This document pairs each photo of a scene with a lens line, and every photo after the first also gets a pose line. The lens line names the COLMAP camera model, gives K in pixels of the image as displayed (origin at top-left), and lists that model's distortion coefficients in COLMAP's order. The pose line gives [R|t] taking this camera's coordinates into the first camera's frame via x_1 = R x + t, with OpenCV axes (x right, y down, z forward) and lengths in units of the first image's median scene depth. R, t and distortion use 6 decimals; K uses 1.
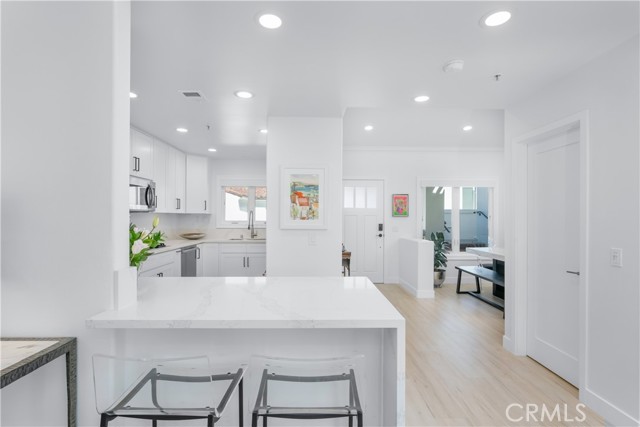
lens RADIAL K [[333.1, 0, 320.0], [0, 333.1, 213.5], [0, 0, 1]] dist [0.025899, 0.000201]
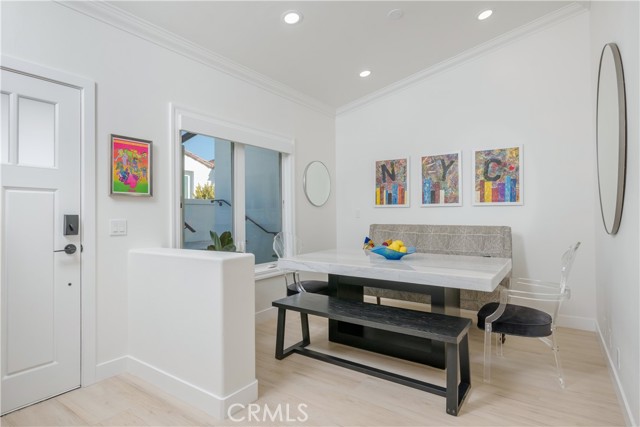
lens RADIAL K [[340.1, 0, 320.0], [0, 340.1, 213.5], [0, 0, 1]] dist [-0.003630, -0.000786]
pose [[0.595069, -0.005927, 0.803652, 0.092856], [0.003199, 0.999982, 0.005007, 0.047576], [-0.803668, -0.000408, 0.595078, 0.993669]]
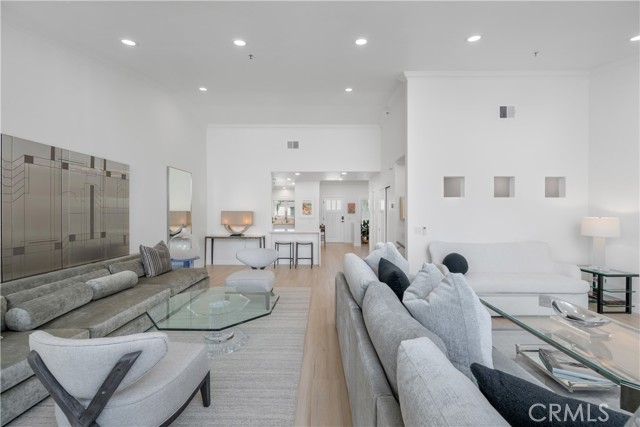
lens RADIAL K [[258.3, 0, 320.0], [0, 258.3, 213.5], [0, 0, 1]] dist [-0.000008, -0.000005]
pose [[0.999393, -0.005867, -0.034349, 0.146397], [0.006373, 0.999872, 0.014643, -0.027488], [0.034258, -0.014853, 0.999303, -1.298657]]
